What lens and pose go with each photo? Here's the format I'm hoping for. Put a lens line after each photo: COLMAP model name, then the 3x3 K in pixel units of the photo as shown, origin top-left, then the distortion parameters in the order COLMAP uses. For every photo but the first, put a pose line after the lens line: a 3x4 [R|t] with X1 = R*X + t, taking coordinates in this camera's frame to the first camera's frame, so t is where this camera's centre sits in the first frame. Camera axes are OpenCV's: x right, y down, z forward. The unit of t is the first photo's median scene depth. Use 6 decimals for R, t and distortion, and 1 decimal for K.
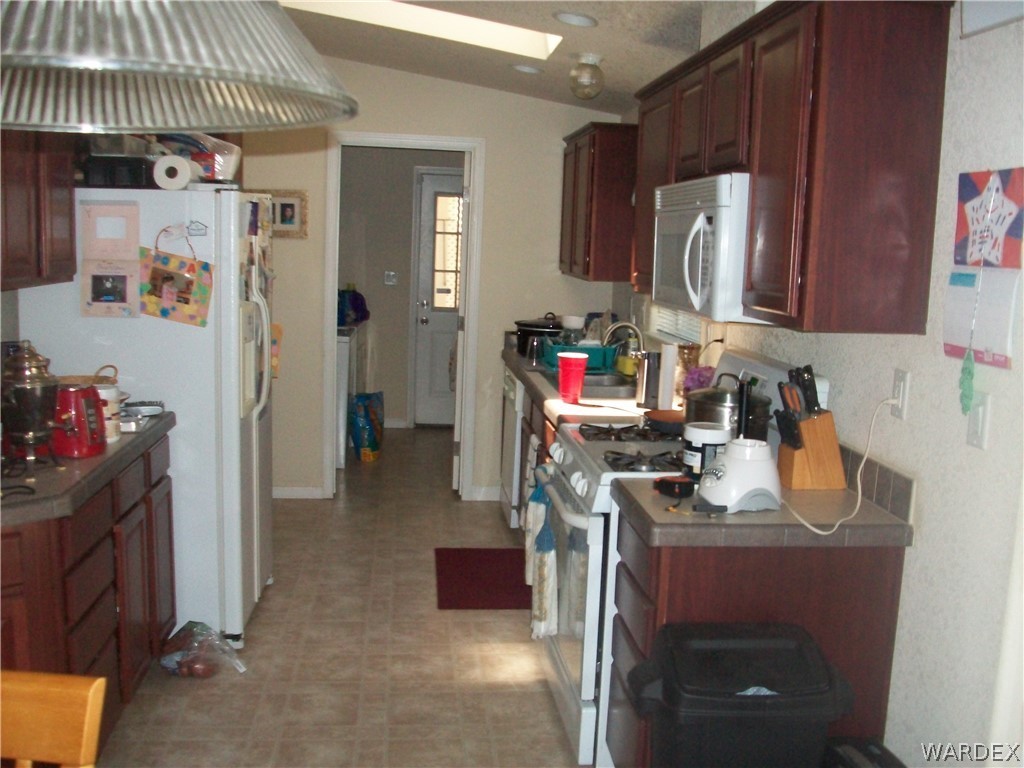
lens RADIAL K [[1039.1, 0, 512.8], [0, 1039.1, 415.3], [0, 0, 1]] dist [-0.128110, 0.003489]
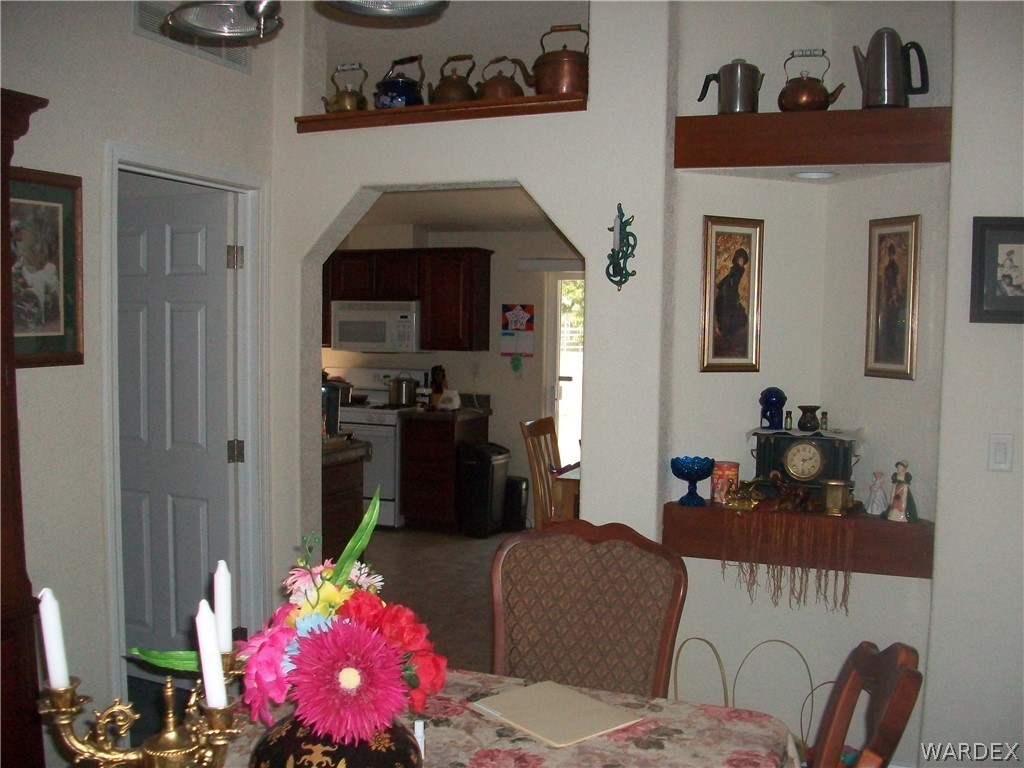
lens RADIAL K [[1039.1, 0, 512.8], [0, 1039.1, 415.3], [0, 0, 1]] dist [-0.128110, 0.003489]
pose [[0.481492, -0.102507, 0.870435, -1.705327], [0.142138, 0.989123, 0.037859, 0.008155], [-0.864848, 0.105493, 0.490825, -0.485086]]
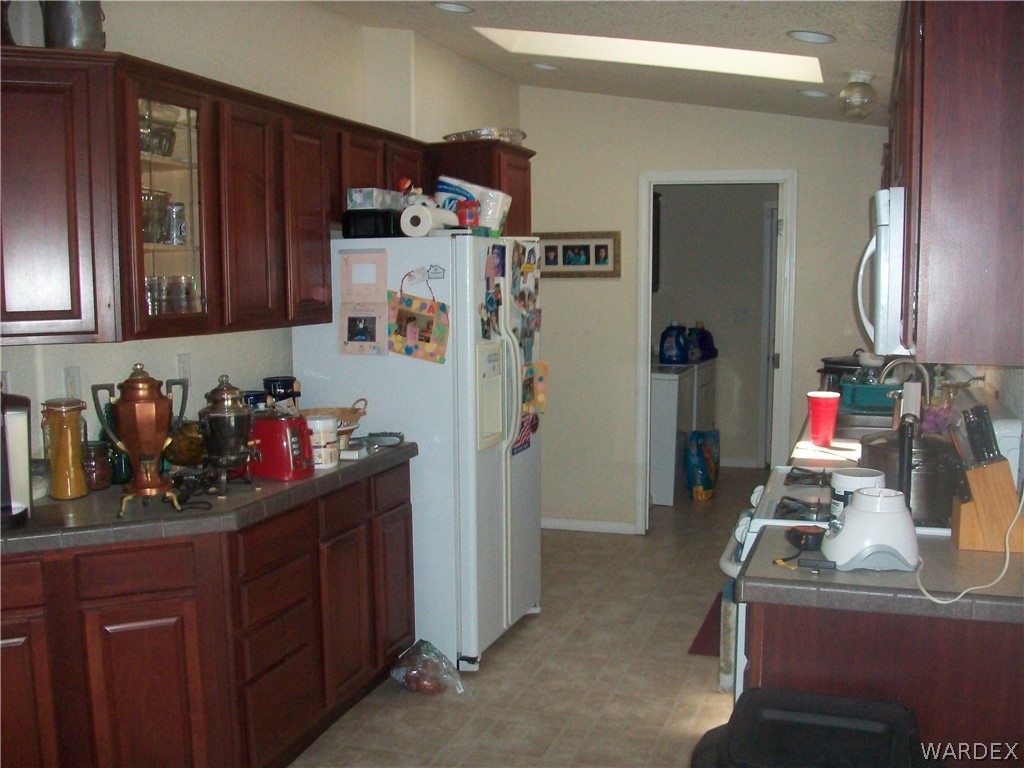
lens RADIAL K [[1032.6, 0, 514.1], [0, 1032.6, 409.6], [0, 0, 1]] dist [-0.128110, -0.004477]
pose [[0.908150, 0.012444, -0.418459, 0.218013], [-0.030410, 0.998878, -0.036292, -0.002157], [0.417538, 0.045684, 0.907510, 0.061064]]
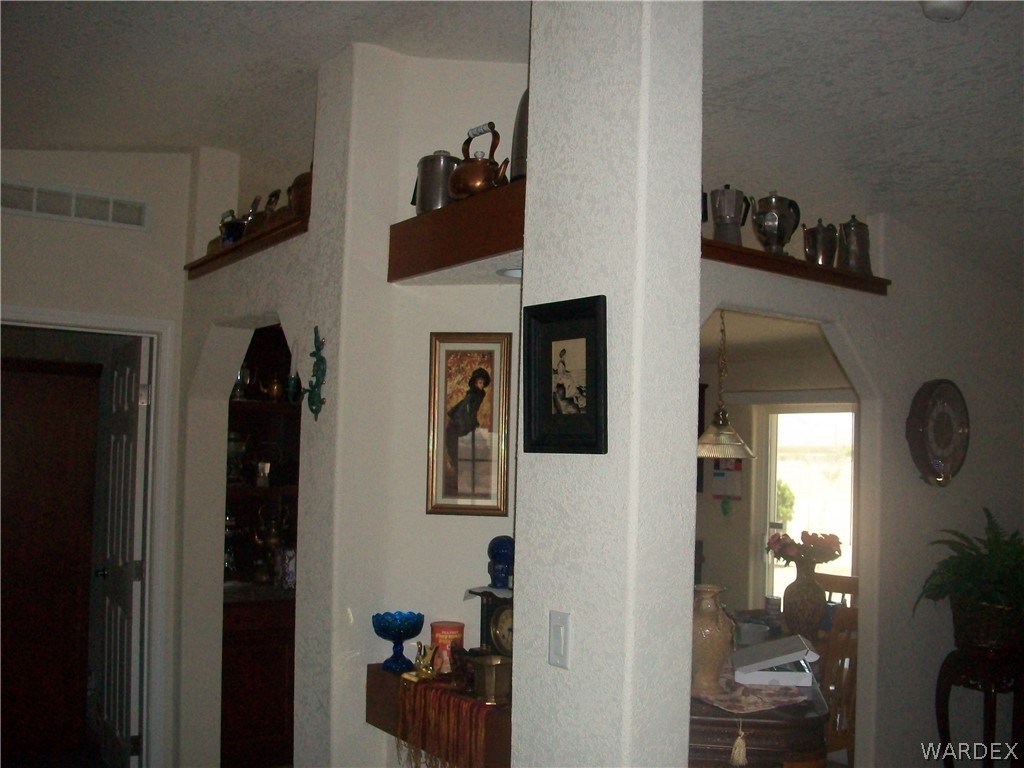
lens RADIAL K [[1039.1, 0, 512.8], [0, 1039.1, 415.3], [0, 0, 1]] dist [-0.128110, 0.003489]
pose [[0.866677, 0.005626, 0.498837, -1.097227], [0.086316, 0.983164, -0.161053, 0.096335], [-0.491345, 0.182639, 0.851601, -0.944663]]
